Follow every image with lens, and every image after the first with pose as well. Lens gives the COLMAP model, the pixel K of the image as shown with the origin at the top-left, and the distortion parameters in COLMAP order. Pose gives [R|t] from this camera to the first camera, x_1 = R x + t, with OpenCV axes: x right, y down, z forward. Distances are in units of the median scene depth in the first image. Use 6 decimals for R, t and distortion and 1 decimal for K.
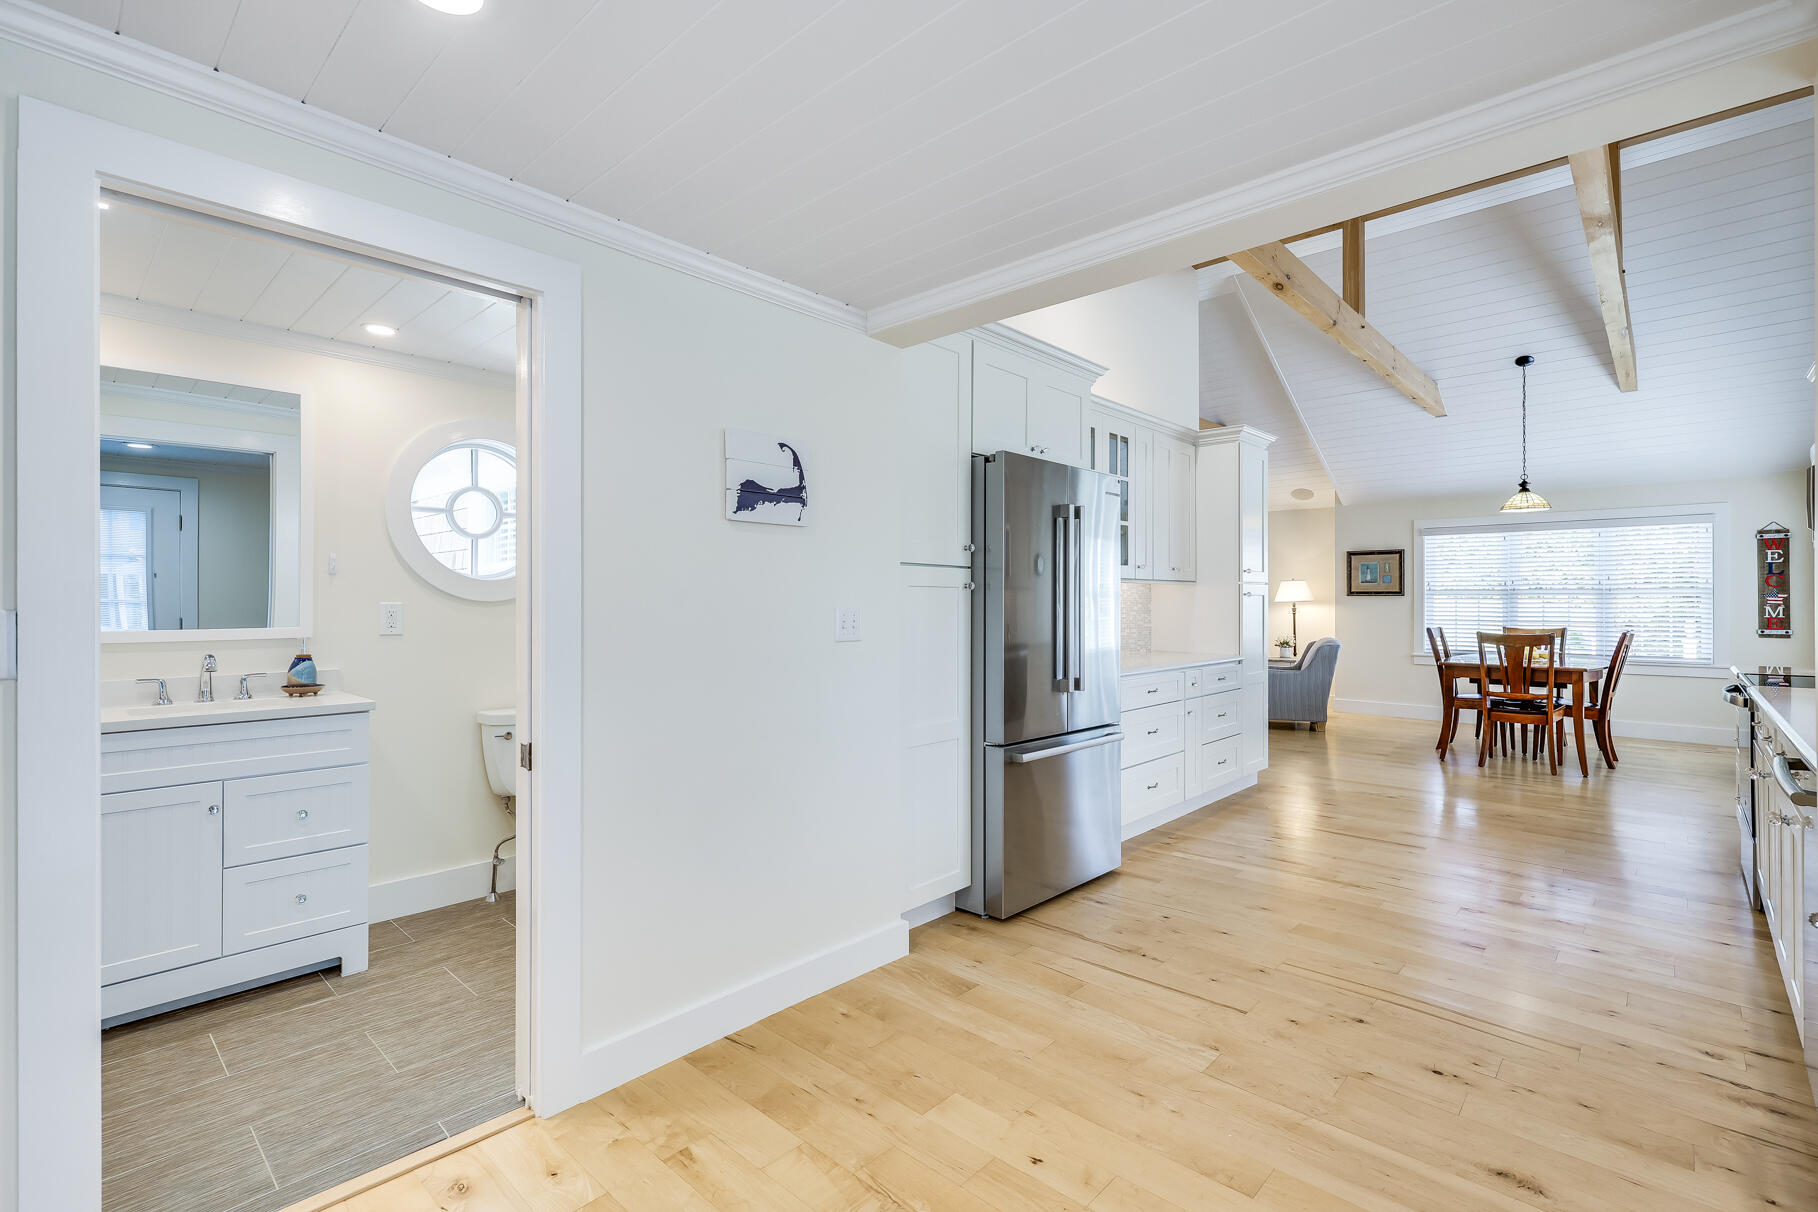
lens RADIAL K [[818.5, 0, 903.6], [0, 818.5, 596.9], [0, 0, 1]] dist [-0.000521, -0.000126]
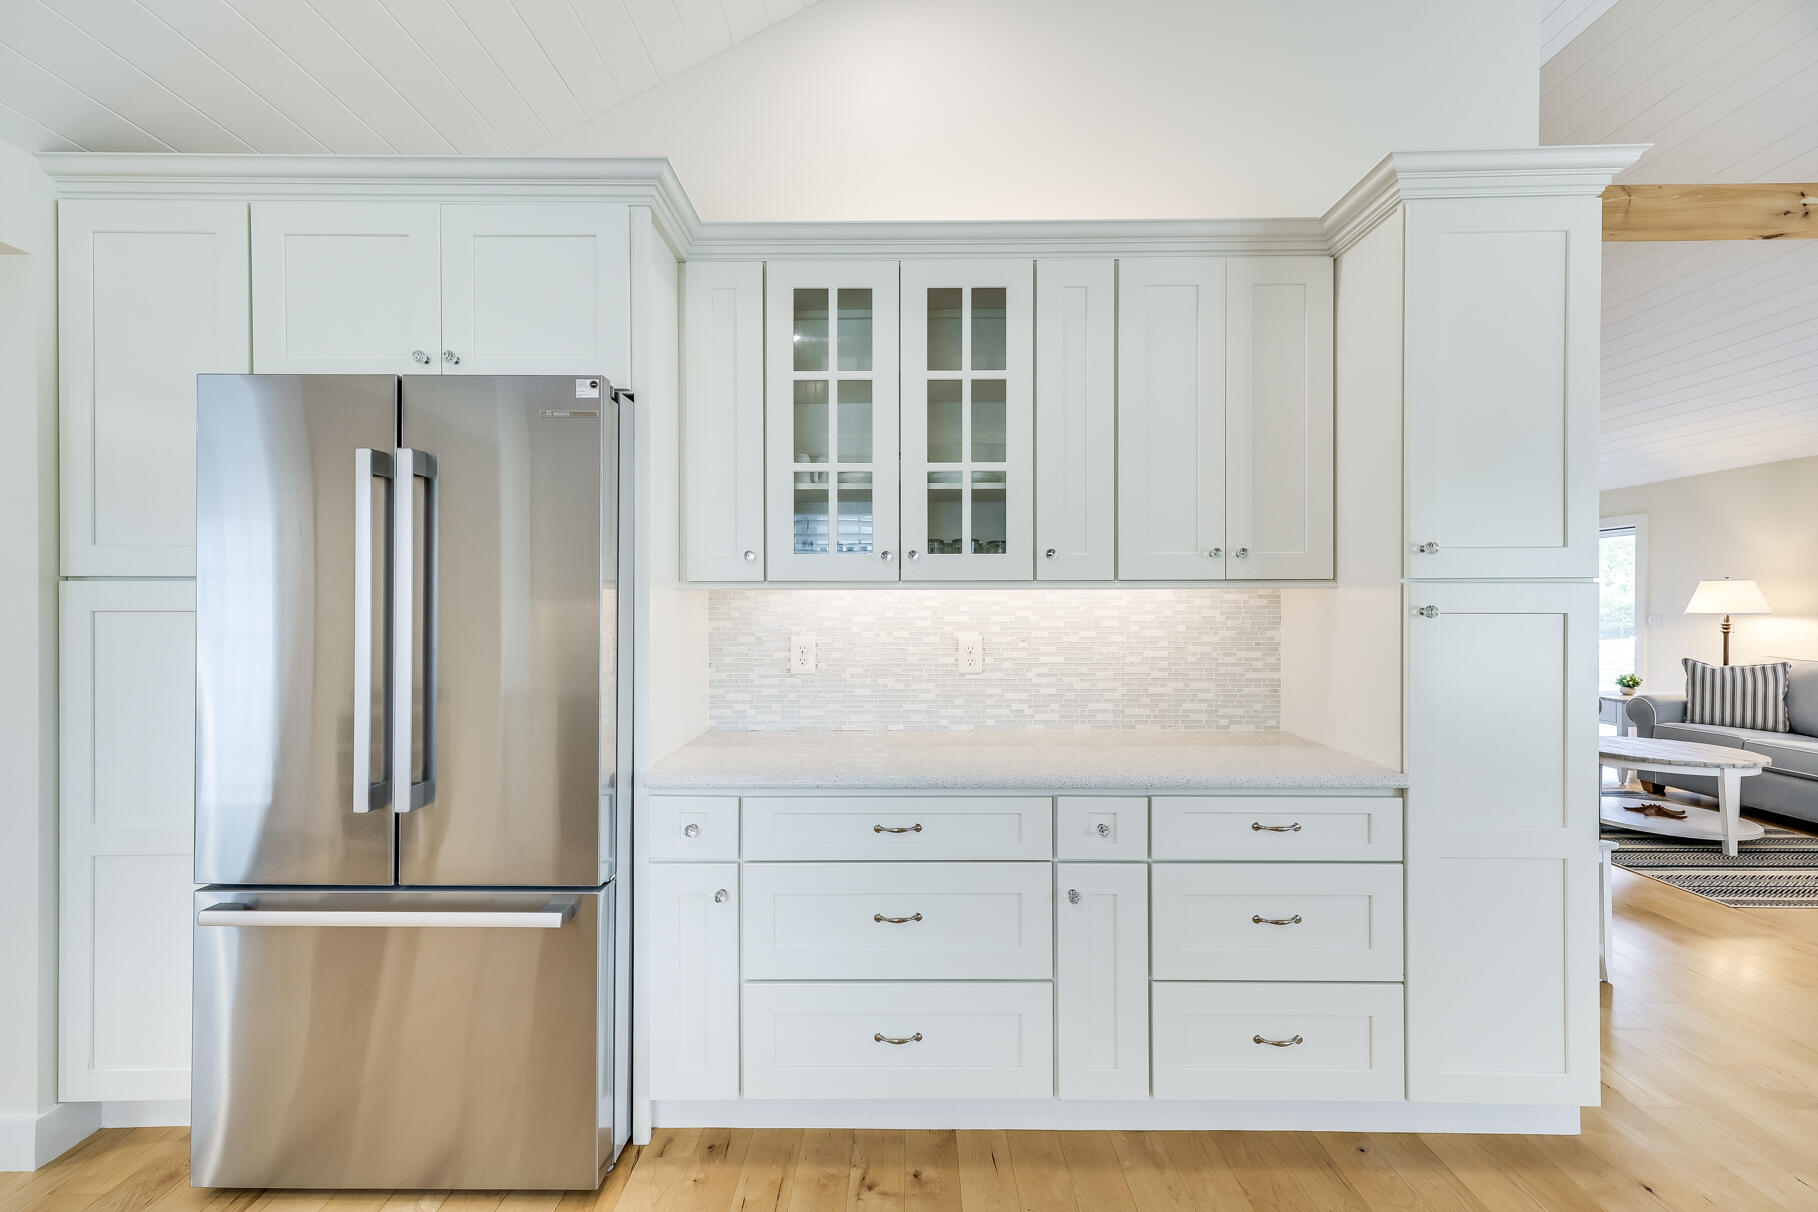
lens RADIAL K [[761.9, 0, 909.0], [0, 761.9, 606.0], [0, 0, 1]] dist [0.010259, 0.000018]
pose [[0.683005, -0.000427, -0.730414, 0.415801], [0.006020, 0.999969, 0.005044, -0.007273], [0.730389, -0.007843, 0.682986, 0.482083]]
